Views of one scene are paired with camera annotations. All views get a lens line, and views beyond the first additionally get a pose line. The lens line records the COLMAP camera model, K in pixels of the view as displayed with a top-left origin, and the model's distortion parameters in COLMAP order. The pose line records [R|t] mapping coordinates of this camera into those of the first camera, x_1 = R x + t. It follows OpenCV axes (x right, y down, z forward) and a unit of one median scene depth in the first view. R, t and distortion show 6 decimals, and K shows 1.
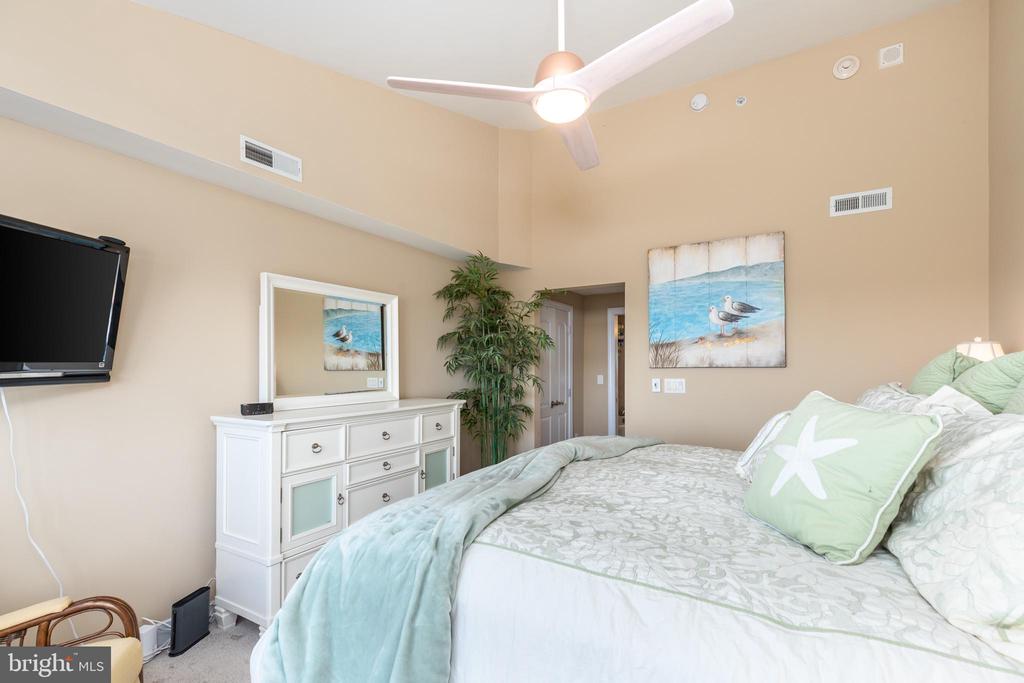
lens RADIAL K [[460.6, 0, 519.7], [0, 460.6, 367.4], [0, 0, 1]] dist [0.001553, -0.001393]
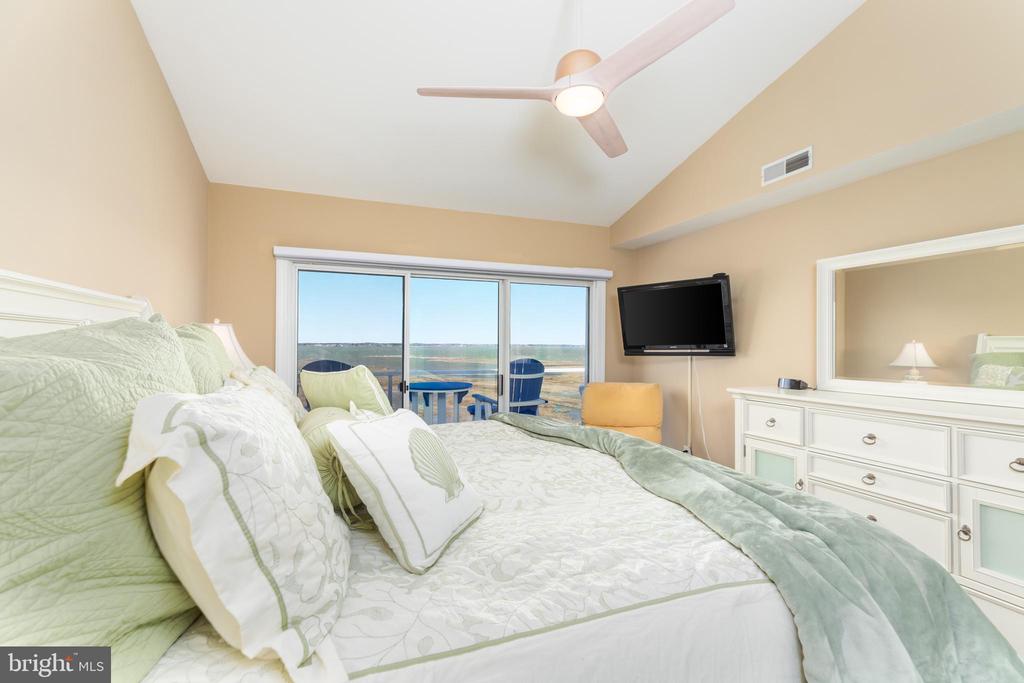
lens RADIAL K [[460.6, 0, 508.1], [0, 460.6, 342.3], [0, 0, 1]] dist [0.001553, -0.001393]
pose [[-0.617293, -0.001235, -0.786732, 0.796477], [-0.001257, 0.999999, -0.000583, -0.013319], [0.786732, 0.000629, -0.617294, 1.167415]]
